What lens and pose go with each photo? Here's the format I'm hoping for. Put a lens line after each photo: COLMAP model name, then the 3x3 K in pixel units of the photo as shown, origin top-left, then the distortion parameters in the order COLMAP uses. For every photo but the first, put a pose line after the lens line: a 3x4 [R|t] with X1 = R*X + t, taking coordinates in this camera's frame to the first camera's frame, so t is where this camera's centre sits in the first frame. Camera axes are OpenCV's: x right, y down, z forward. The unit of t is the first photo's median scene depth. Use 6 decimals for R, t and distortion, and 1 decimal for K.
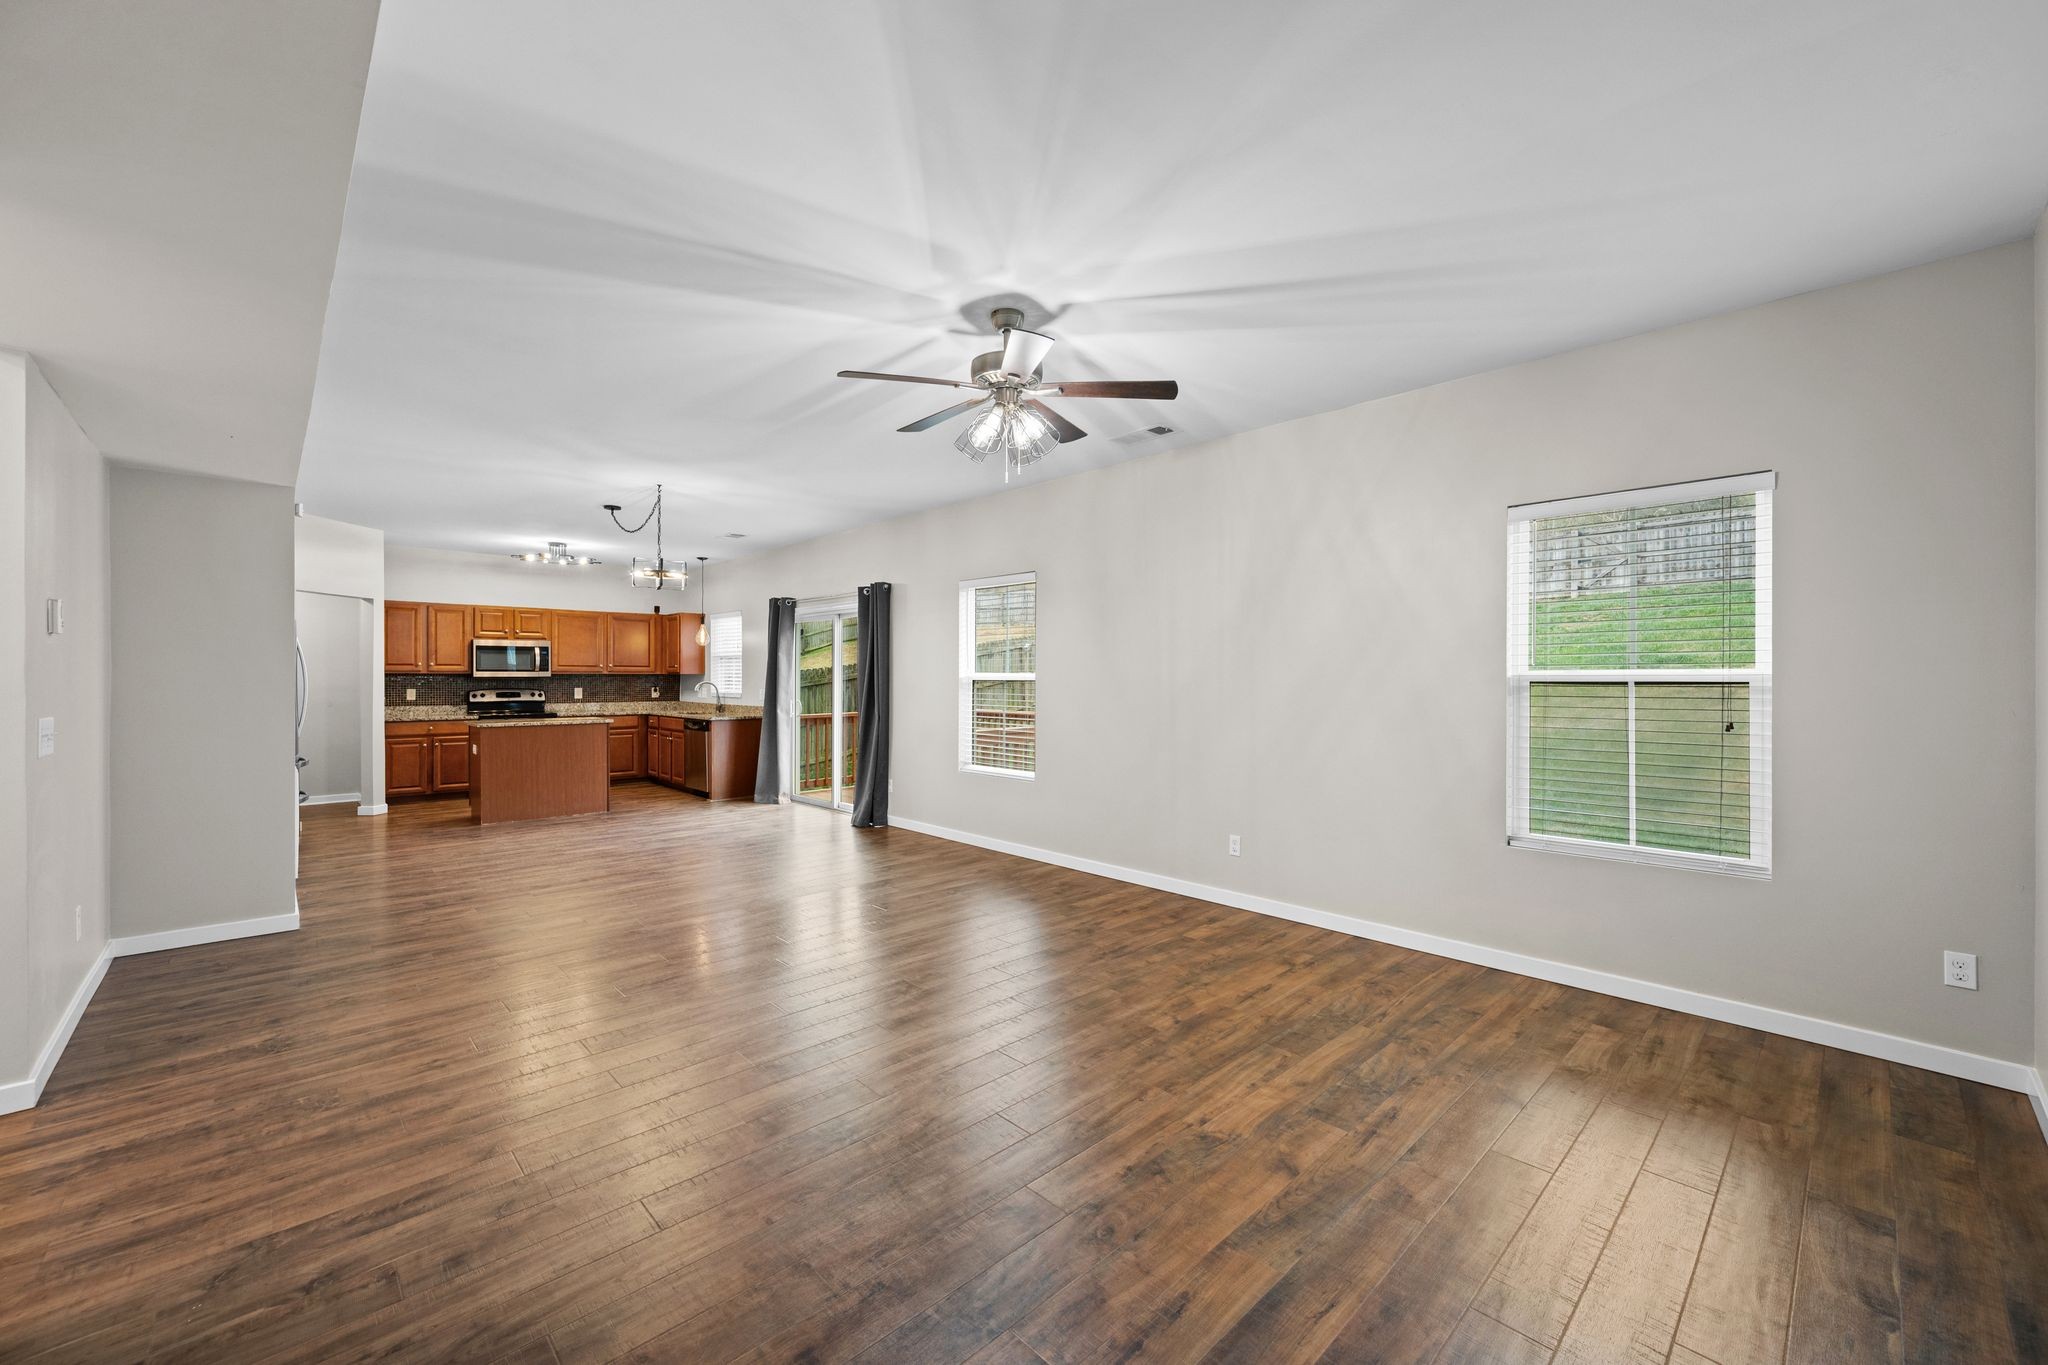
lens RADIAL K [[807.3, 0, 1032.2], [0, 807.3, 689.3], [0, 0, 1]] dist [-0.000292, 0.000194]
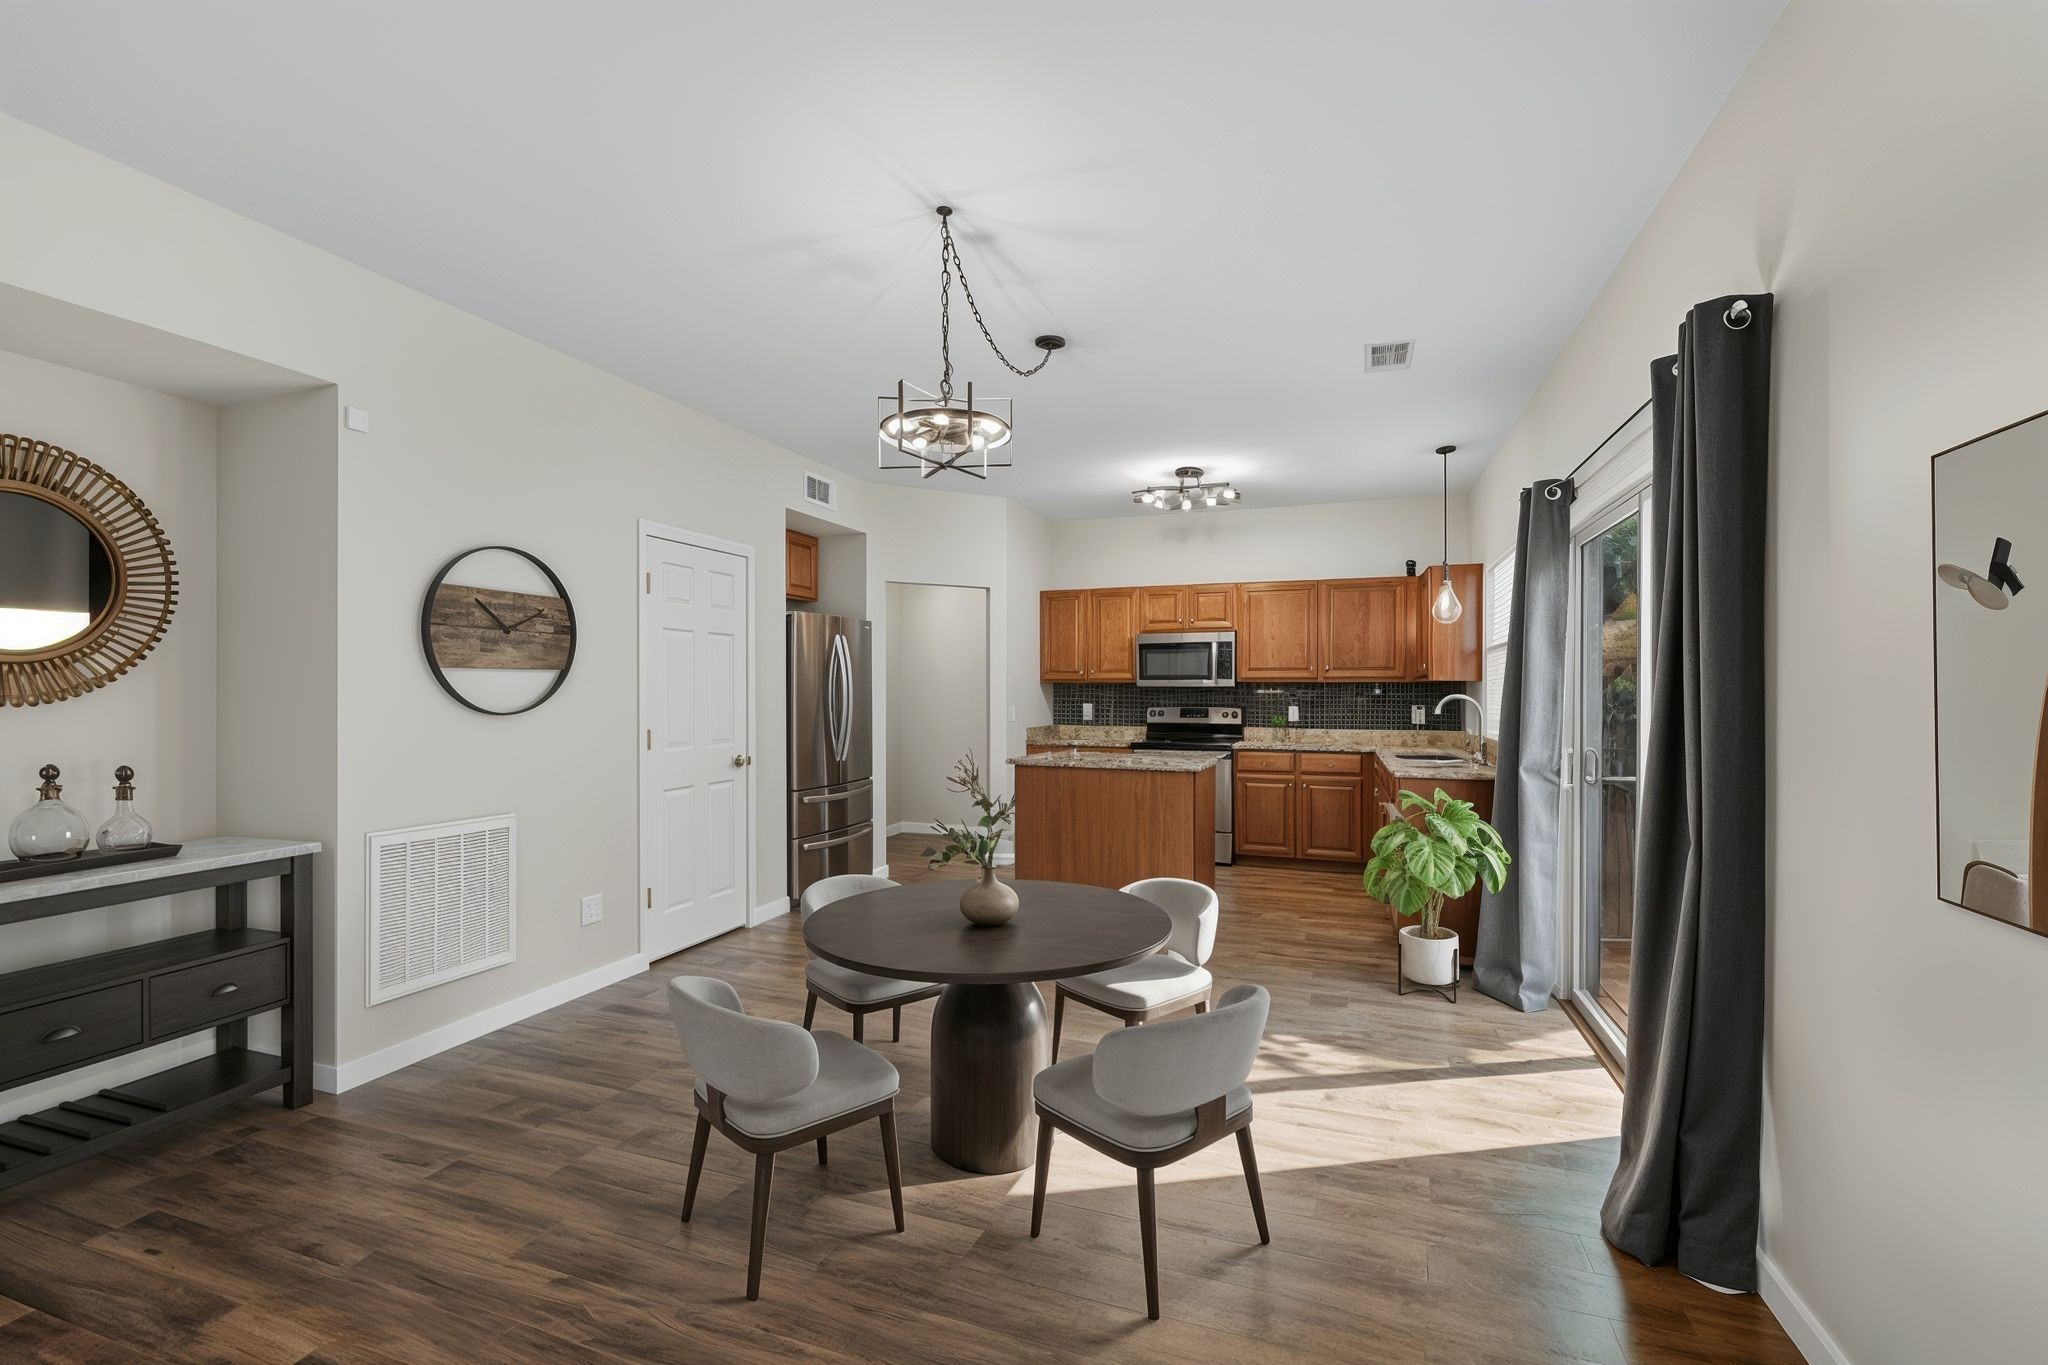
lens RADIAL K [[895.4, 0, 1026.9], [0, 895.4, 691.2], [0, 0, 1]] dist [-0.000549, 0.000157]
pose [[0.452731, -0.001911, -0.891645, -0.032812], [-0.013918, 0.999861, -0.009210, -0.003132], [0.891538, 0.016580, 0.452642, 0.535347]]
